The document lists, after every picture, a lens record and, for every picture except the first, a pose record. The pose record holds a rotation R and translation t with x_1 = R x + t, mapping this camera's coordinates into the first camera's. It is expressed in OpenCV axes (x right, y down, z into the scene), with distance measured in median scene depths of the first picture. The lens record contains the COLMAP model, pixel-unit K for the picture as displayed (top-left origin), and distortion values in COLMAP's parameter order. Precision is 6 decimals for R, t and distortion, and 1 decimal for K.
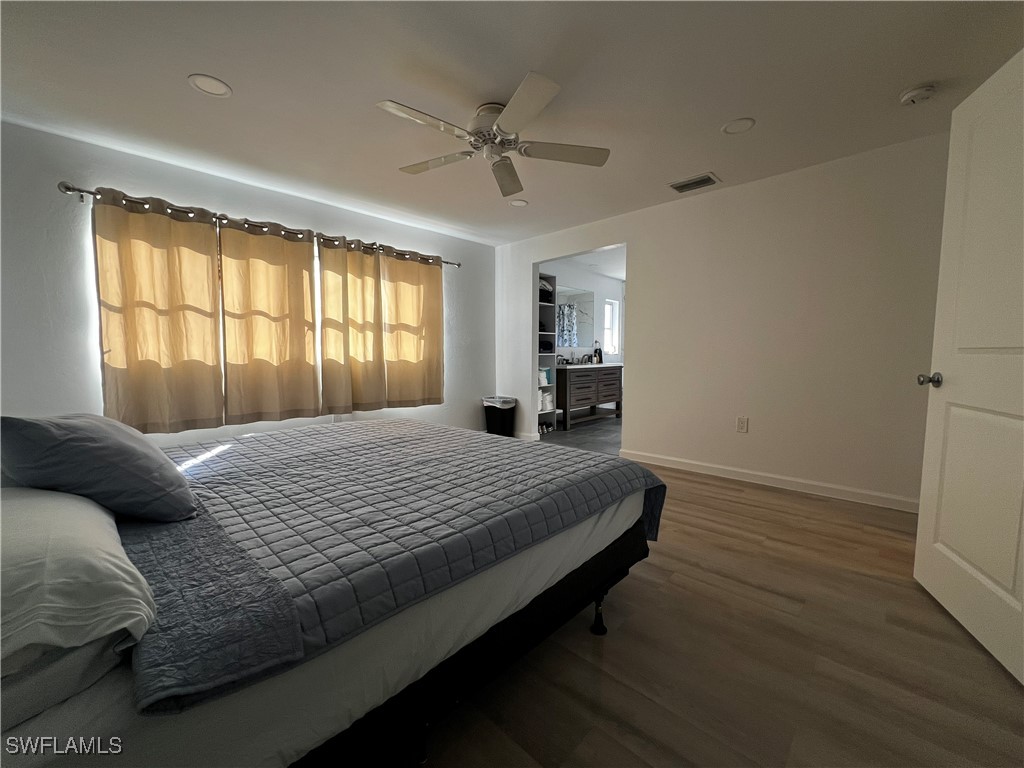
lens RADIAL K [[410.5, 0, 508.2], [0, 410.5, 384.1], [0, 0, 1]] dist [-0.004113, 0.001172]
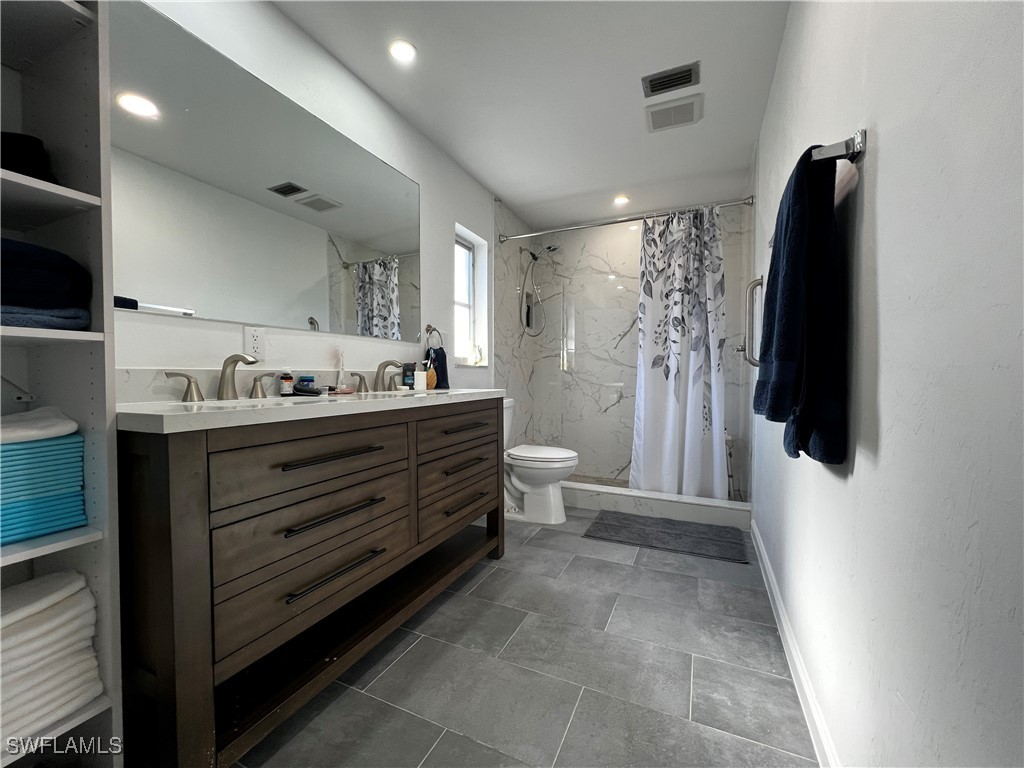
lens RADIAL K [[410.4, 0, 513.9], [0, 410.4, 382.9], [0, 0, 1]] dist [-0.000057, -0.000126]
pose [[0.943822, 0.001230, 0.330453, 0.156659], [0.017738, 0.998363, -0.054377, -0.033522], [-0.329979, 0.057184, 0.942255, 0.606016]]
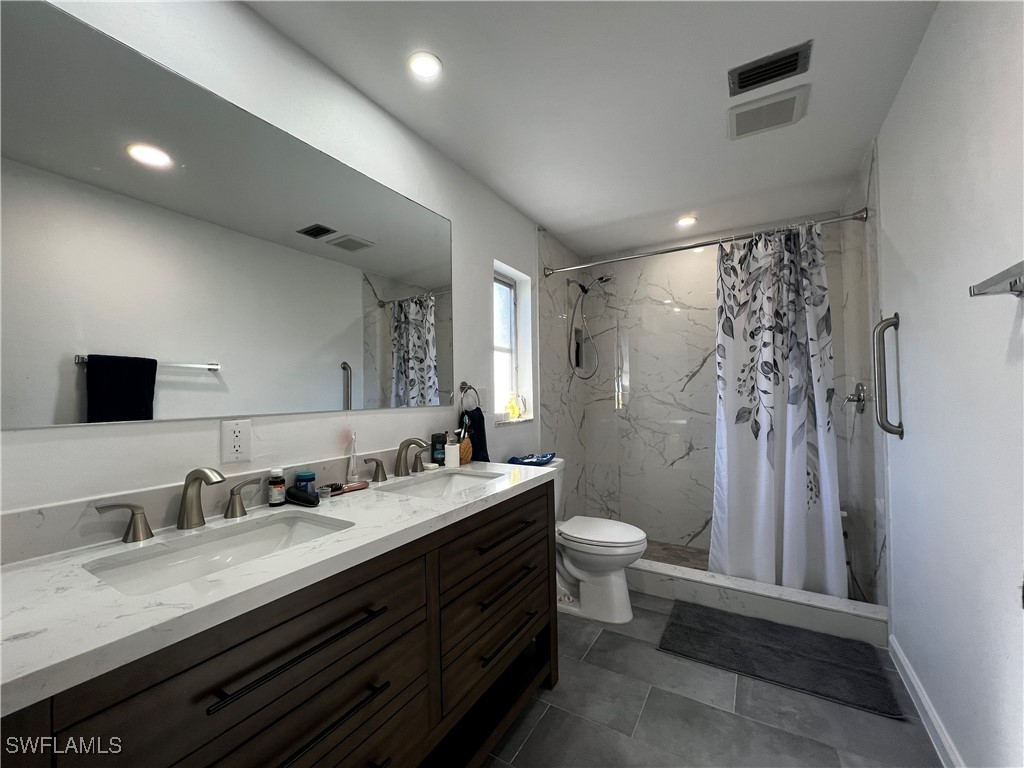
lens RADIAL K [[410.4, 0, 514.4], [0, 410.4, 383.3], [0, 0, 1]] dist [-0.000057, -0.000126]
pose [[0.973659, -0.001218, 0.228007, 0.171471], [0.024223, 0.994879, -0.098125, -0.071034], [-0.226720, 0.101063, 0.968702, 0.659395]]
